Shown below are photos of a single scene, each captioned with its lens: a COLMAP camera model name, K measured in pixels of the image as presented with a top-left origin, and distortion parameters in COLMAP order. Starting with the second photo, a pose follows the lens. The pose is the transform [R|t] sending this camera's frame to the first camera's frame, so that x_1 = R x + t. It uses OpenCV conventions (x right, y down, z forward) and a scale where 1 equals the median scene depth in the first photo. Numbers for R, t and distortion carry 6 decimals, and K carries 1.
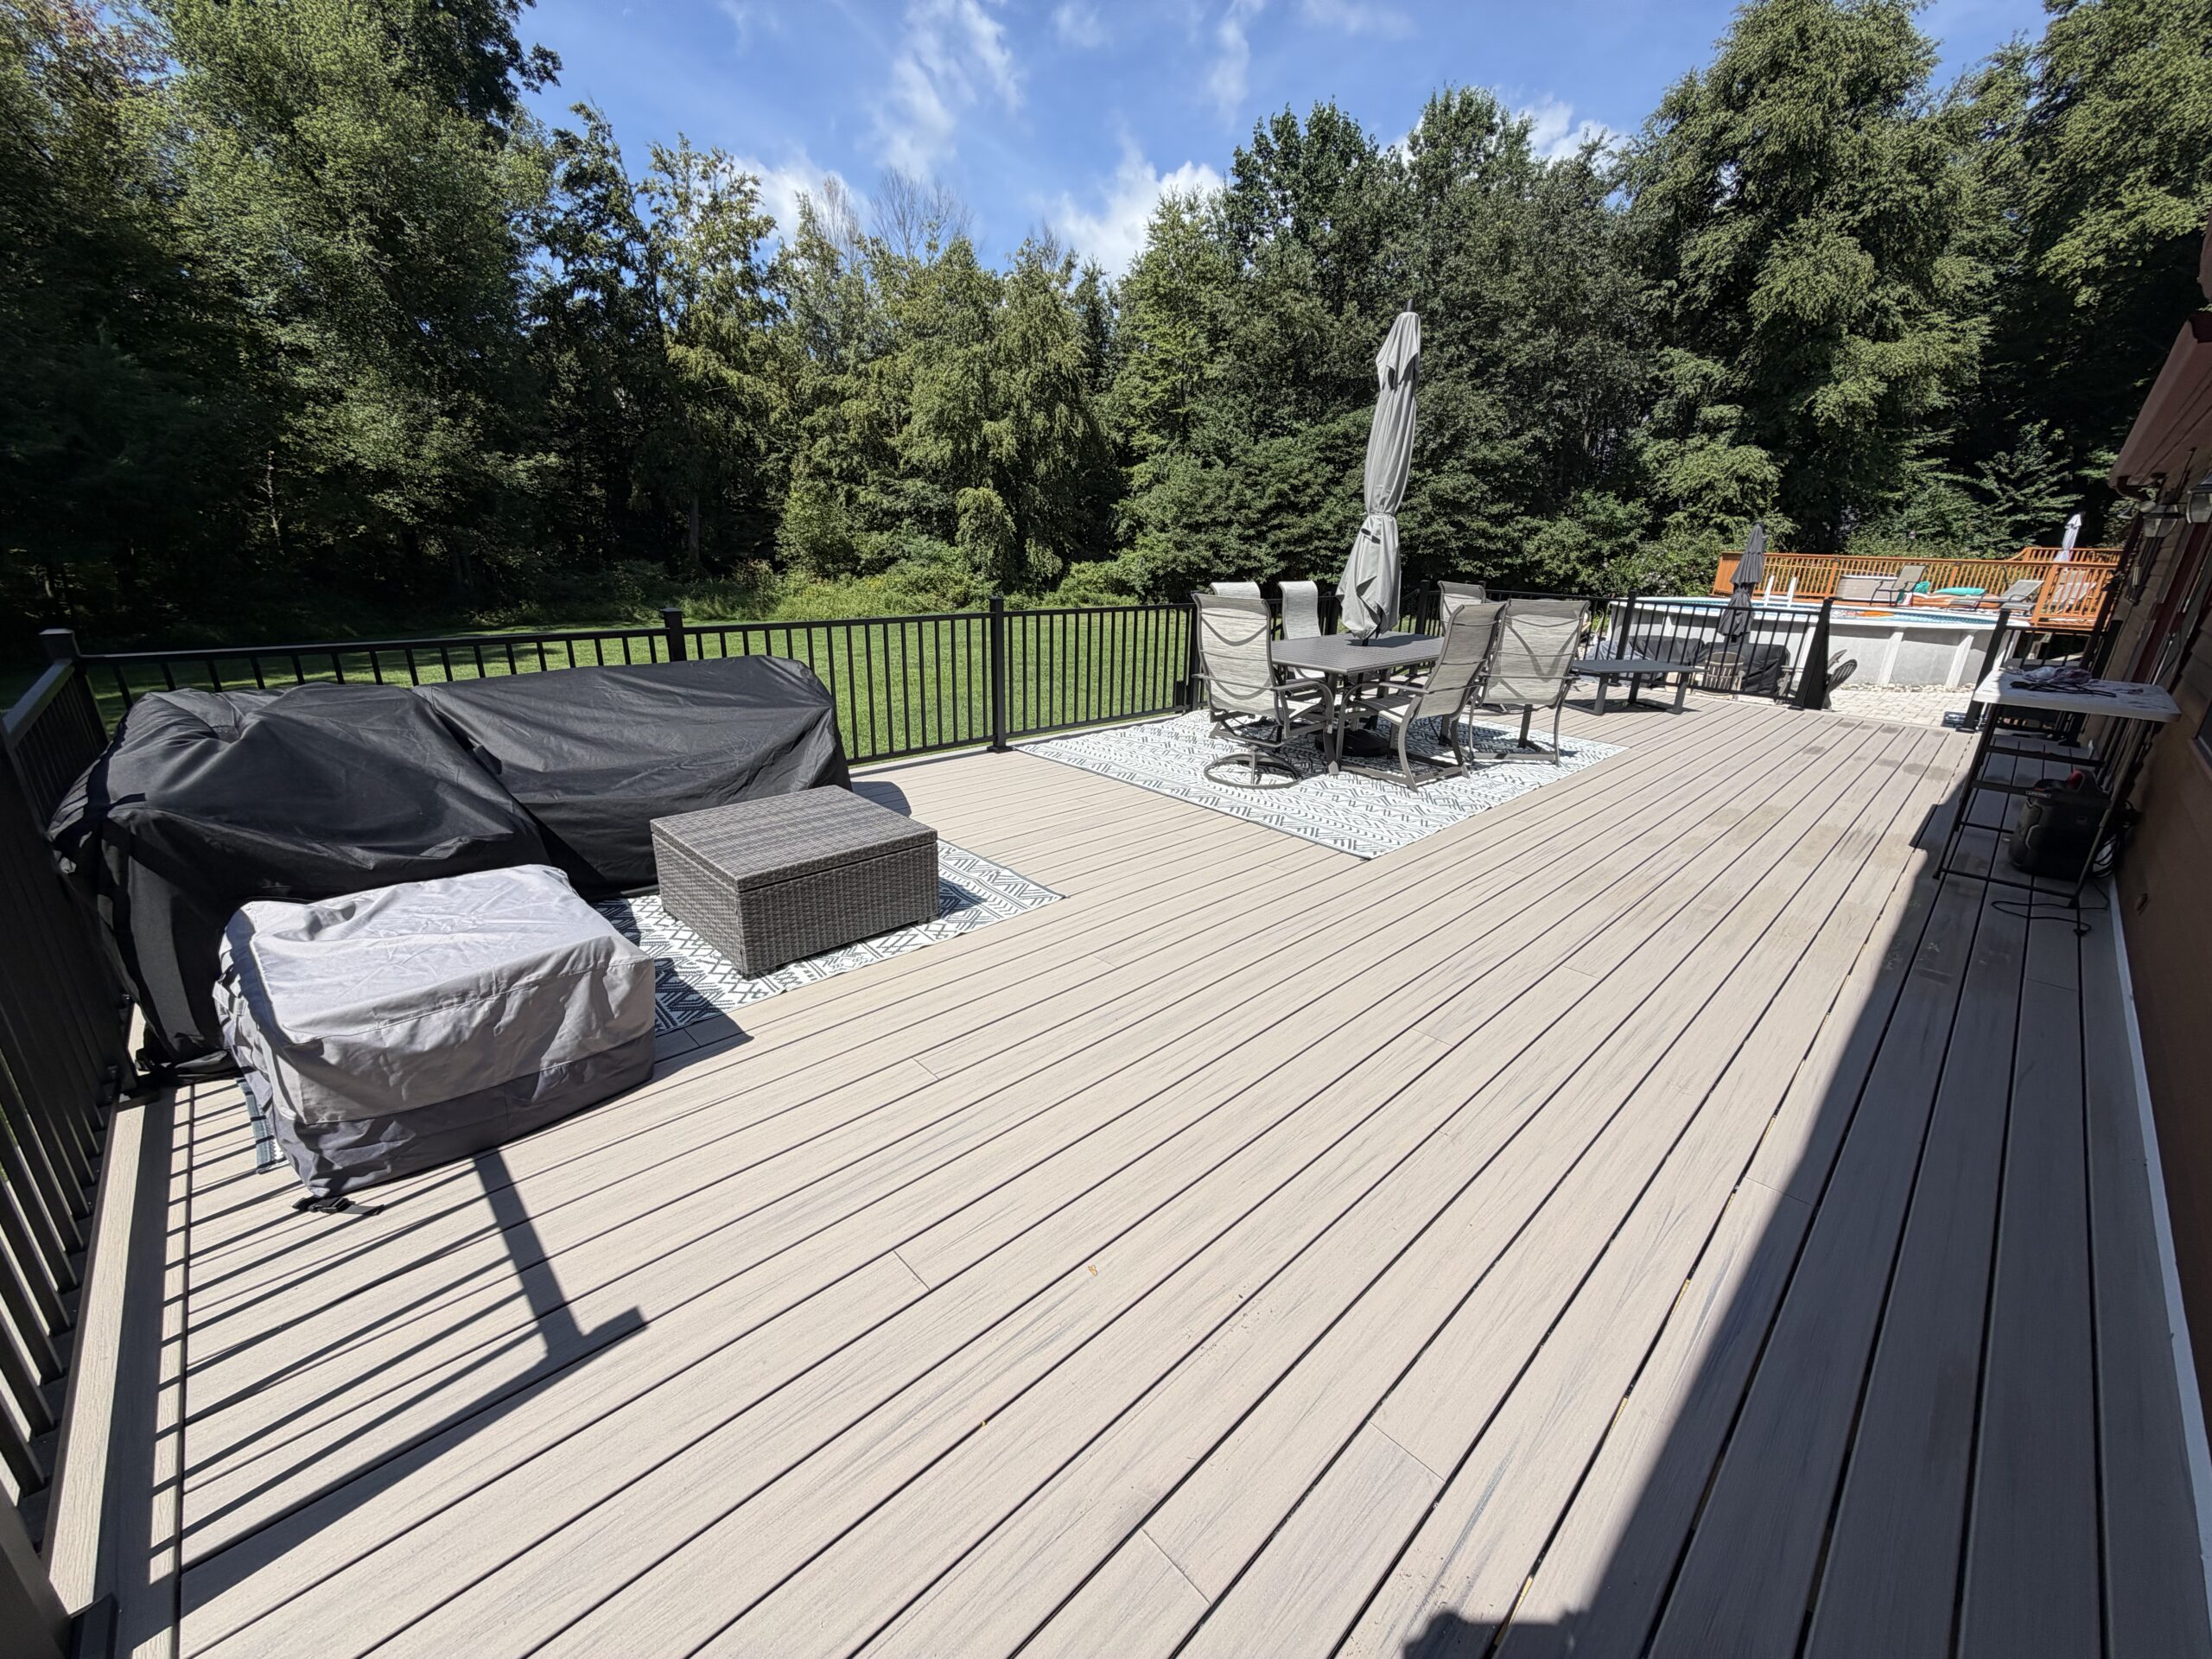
lens RADIAL K [[886.2, 0, 1106.0], [0, 886.2, 829.5], [0, 0, 1]] dist [-0.001252, -0.000215]
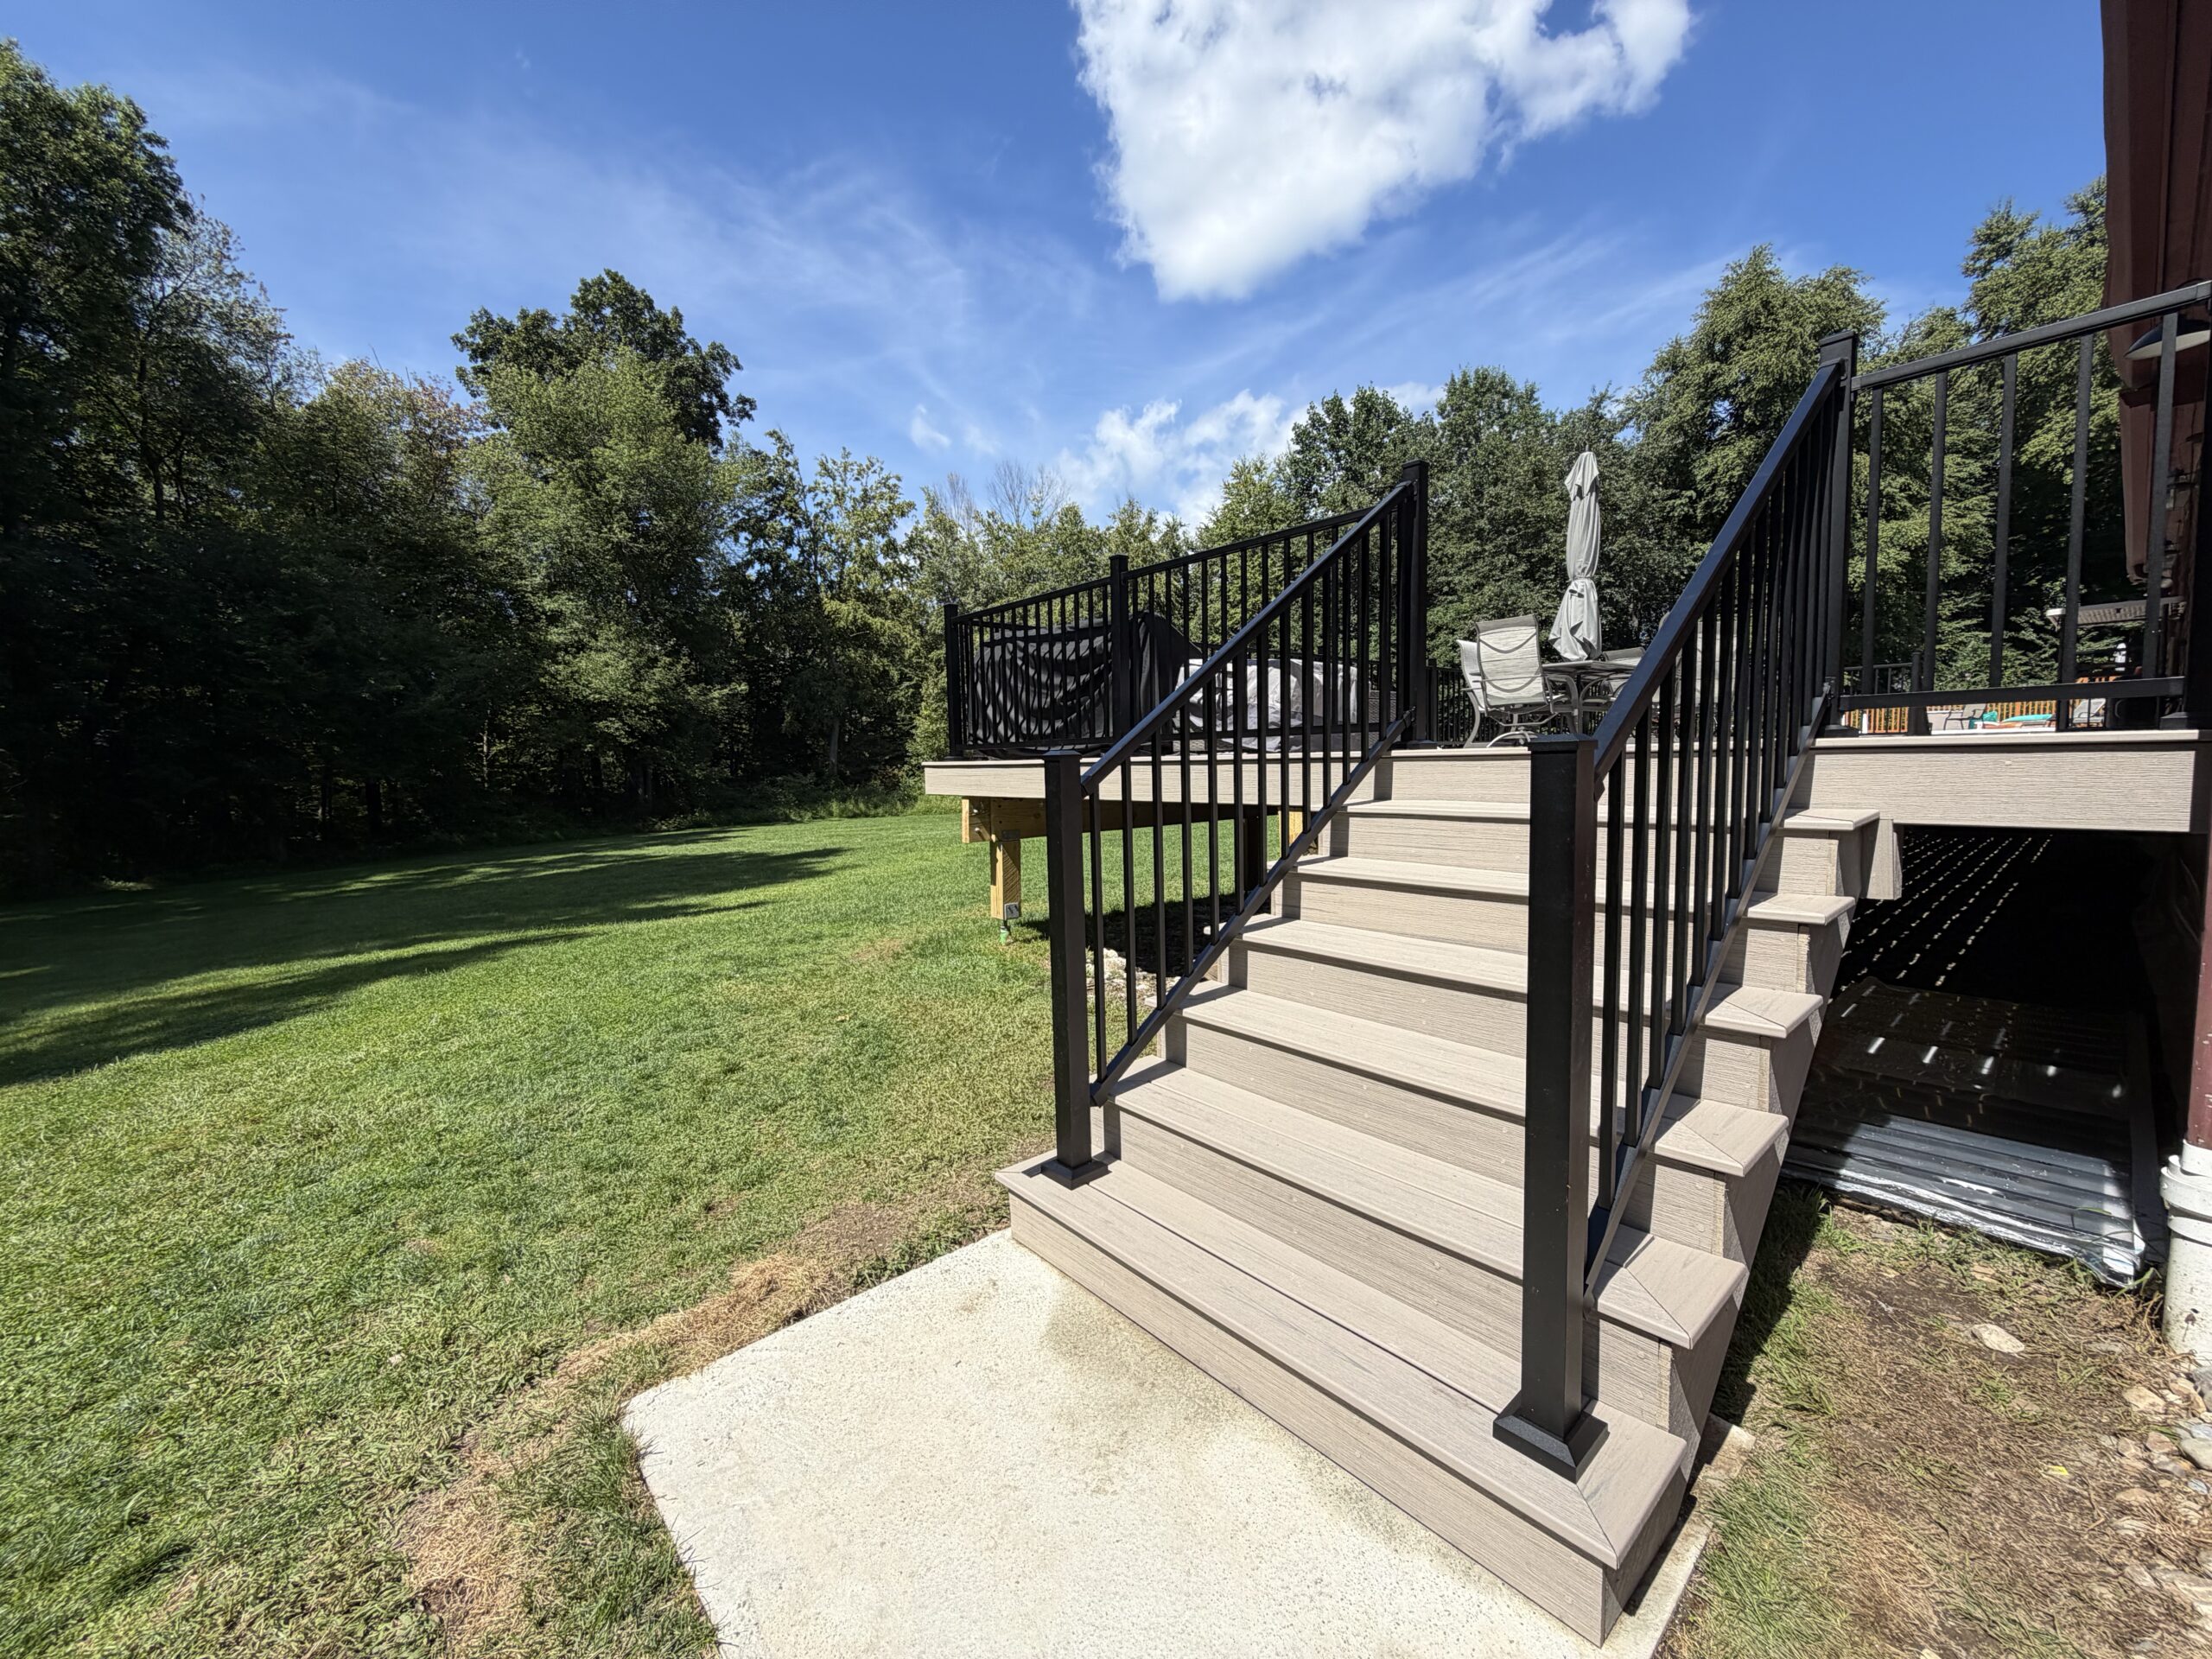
lens RADIAL K [[872.2, 0, 1106.0], [0, 872.2, 829.5], [0, 0, 1]] dist [0.000689, -0.002324]
pose [[0.996969, -0.044368, -0.063912, -0.072594], [0.027689, 0.970016, -0.241459, 0.067140], [0.072708, 0.238958, 0.968304, -0.059220]]
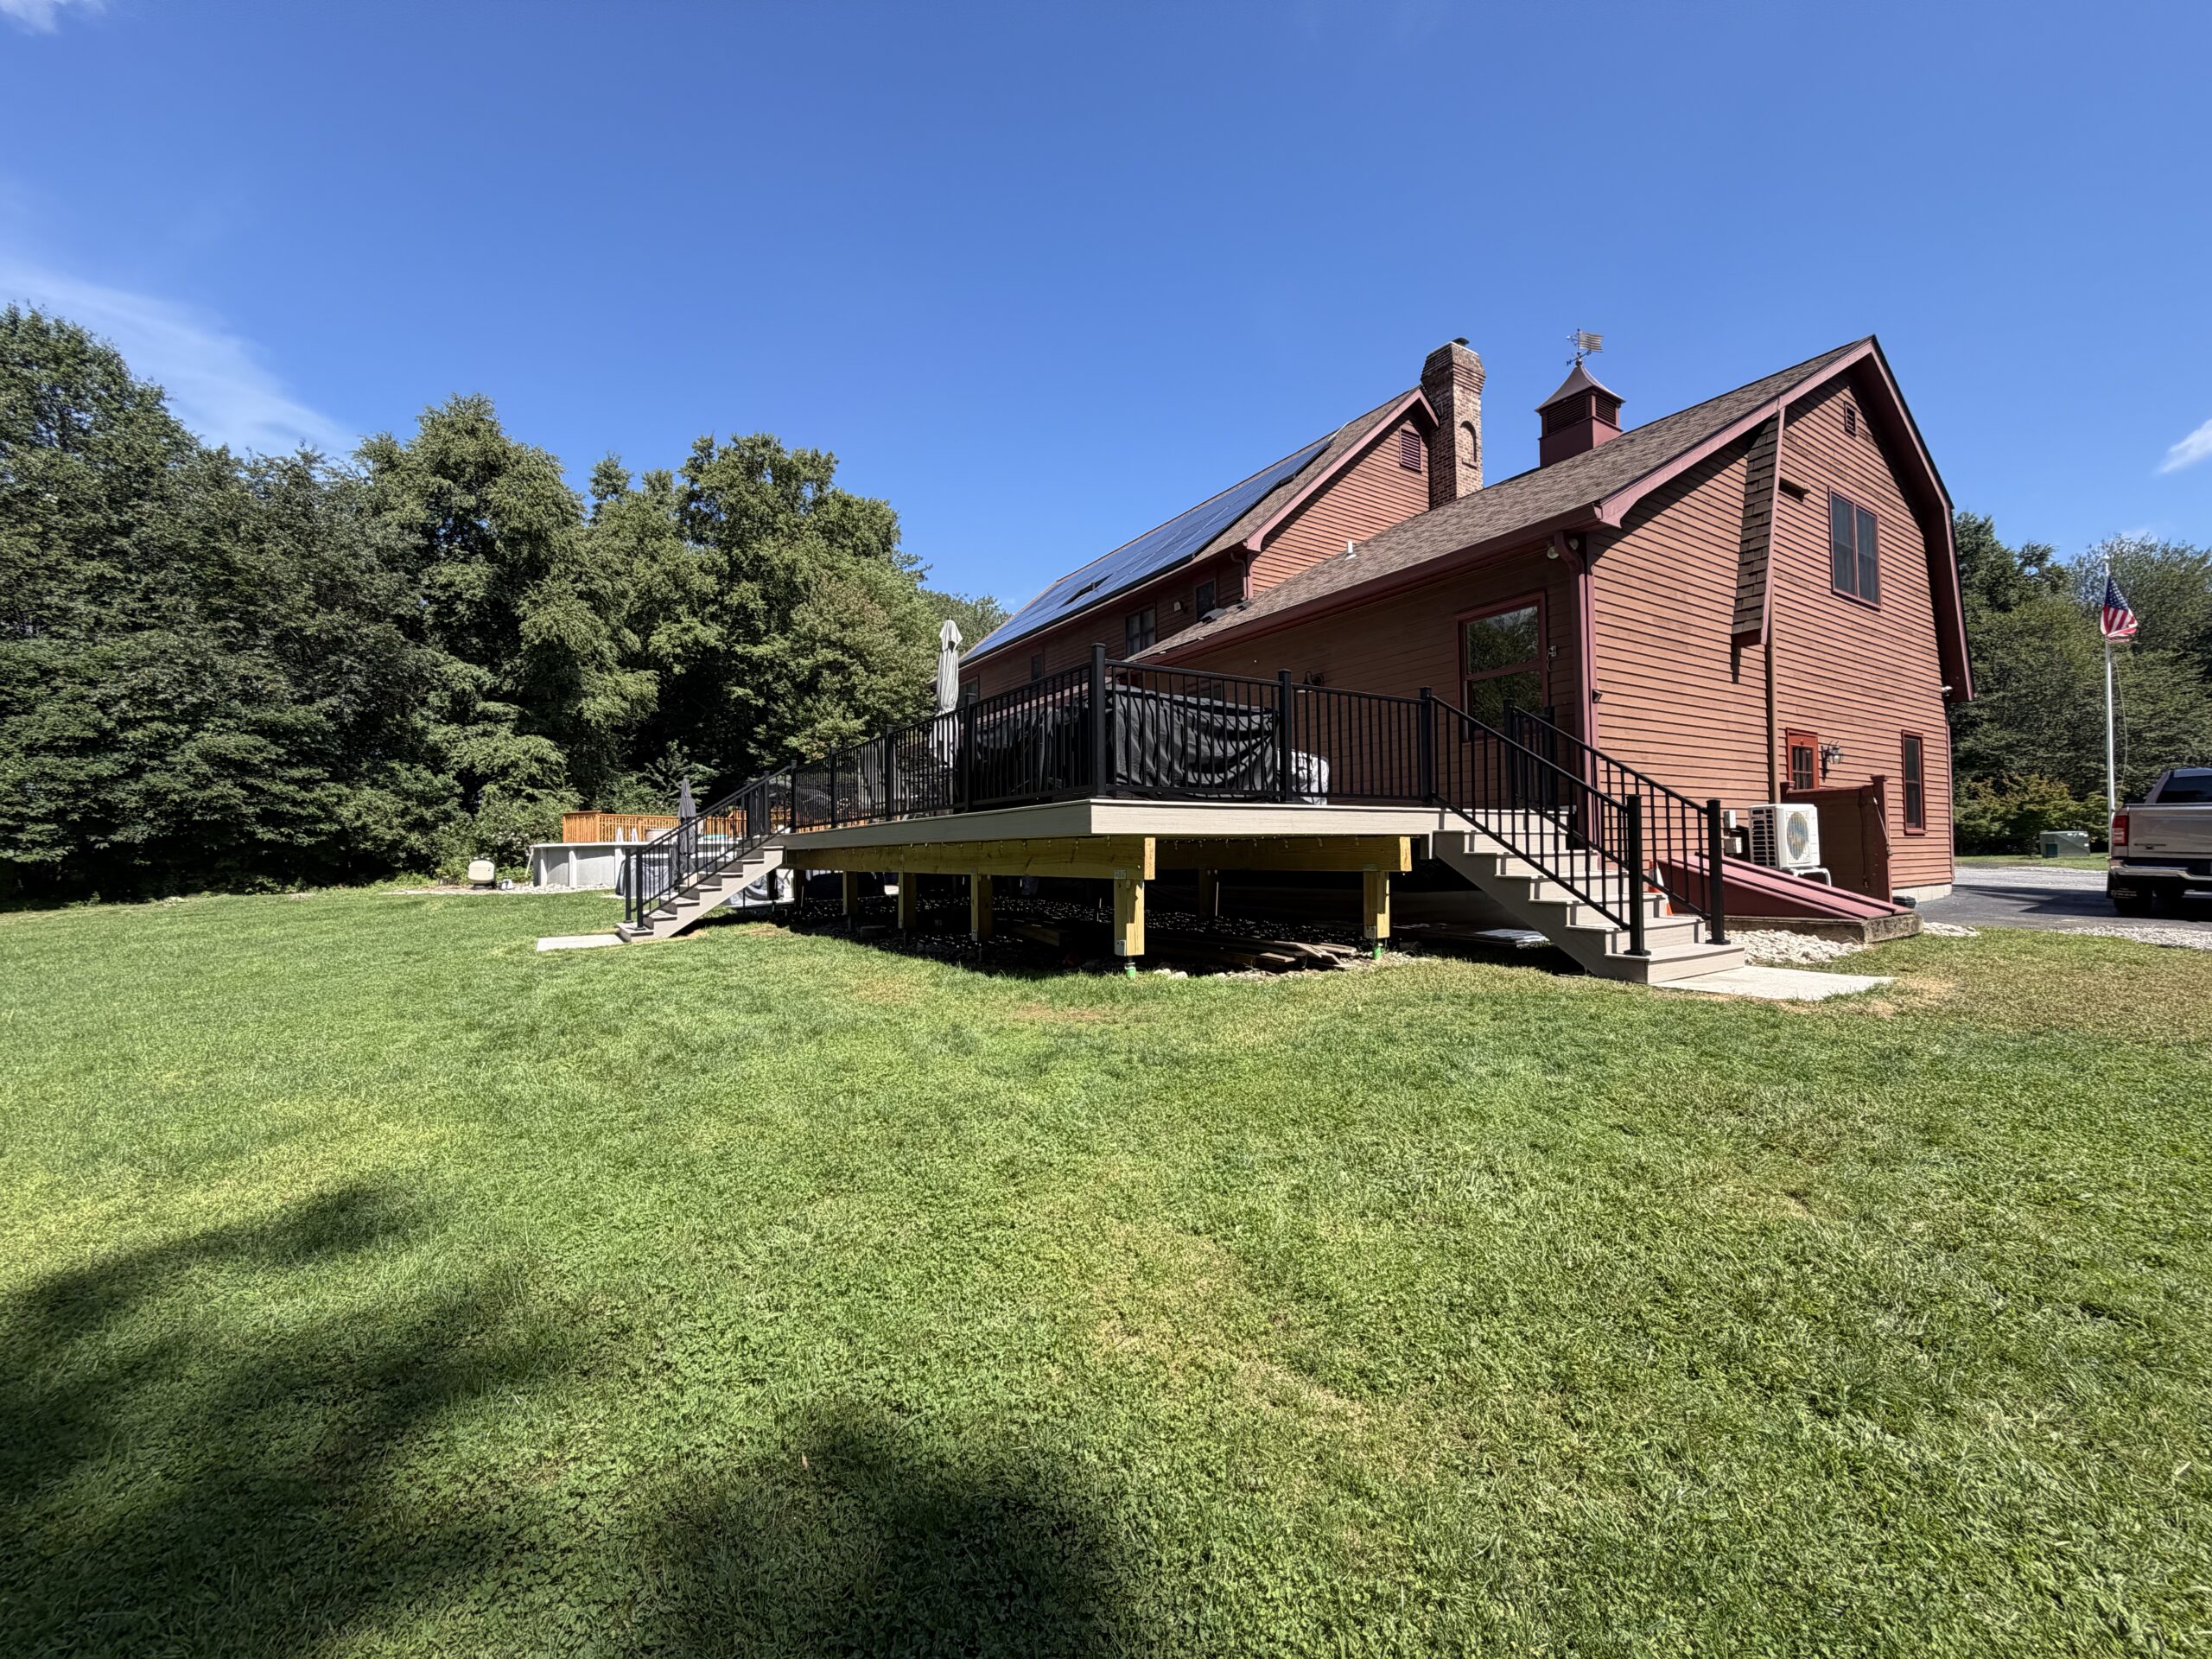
lens RADIAL K [[879.1, 0, 1113.4], [0, 879.1, 834.9], [0, 0, 1]] dist [0.000735, 0.000568]
pose [[0.183419, -0.007525, 0.983006, -0.299942], [0.330634, 0.942185, -0.054480, 0.027555], [-0.925764, 0.335008, 0.175303, 0.077066]]
